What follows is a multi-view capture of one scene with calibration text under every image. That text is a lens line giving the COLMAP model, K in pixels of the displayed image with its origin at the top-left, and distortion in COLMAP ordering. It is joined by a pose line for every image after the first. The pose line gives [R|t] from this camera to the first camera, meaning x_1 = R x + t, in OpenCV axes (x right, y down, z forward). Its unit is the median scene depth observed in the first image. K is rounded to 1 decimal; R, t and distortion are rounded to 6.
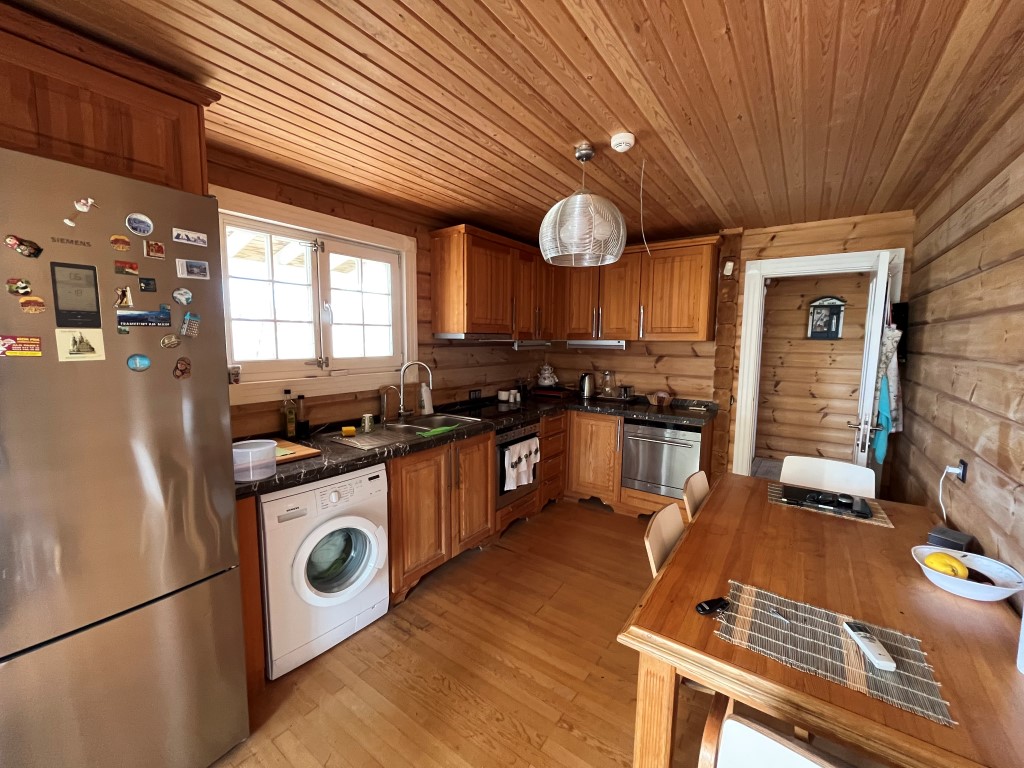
lens RADIAL K [[416.9, 0, 512.0], [0, 416.9, 384.0], [0, 0, 1]] dist [-0.001250, -0.000142]
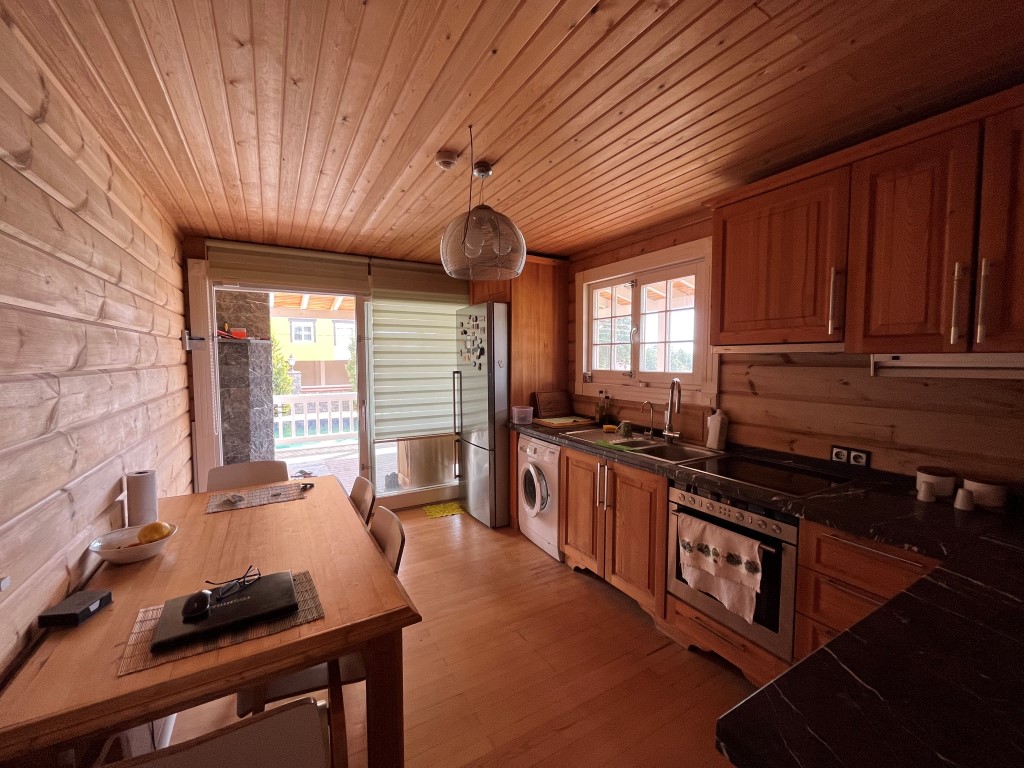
lens RADIAL K [[416.9, 0, 512.0], [0, 416.9, 384.0], [0, 0, 1]] dist [-0.001250, -0.000142]
pose [[-0.414948, 0.049712, -0.908486, 0.858210], [-0.099854, 0.989986, 0.099780, -0.115142], [0.904349, 0.132119, -0.405829, 1.212599]]
